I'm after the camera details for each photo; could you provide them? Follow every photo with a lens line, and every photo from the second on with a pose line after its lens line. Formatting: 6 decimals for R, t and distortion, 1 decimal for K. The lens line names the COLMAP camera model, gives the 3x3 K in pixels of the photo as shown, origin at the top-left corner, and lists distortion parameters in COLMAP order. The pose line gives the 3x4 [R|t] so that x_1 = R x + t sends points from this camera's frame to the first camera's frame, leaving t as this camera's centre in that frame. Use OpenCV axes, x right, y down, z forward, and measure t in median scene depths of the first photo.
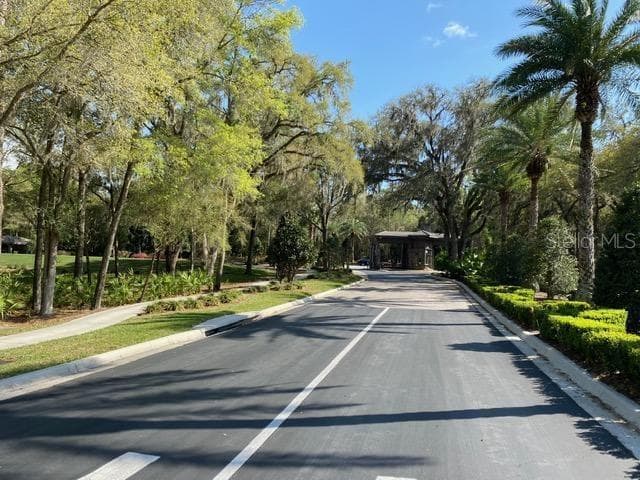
lens RADIAL K [[525.2, 0, 320.0], [0, 525.2, 240.0], [0, 0, 1]] dist [0.095360, -0.111481]
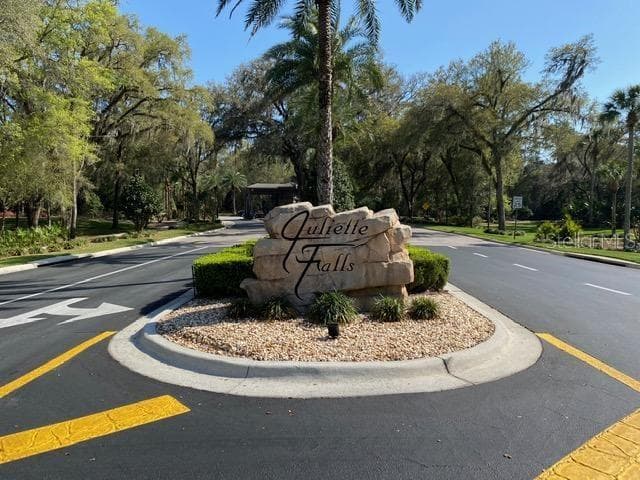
lens RADIAL K [[525.2, 0, 320.0], [0, 525.2, 240.0], [0, 0, 1]] dist [0.095360, -0.111481]
pose [[0.979209, -0.043692, 0.198092, 0.088972], [0.025273, 0.995197, 0.094574, -0.002376], [-0.201273, -0.087602, 0.975610, -0.195679]]
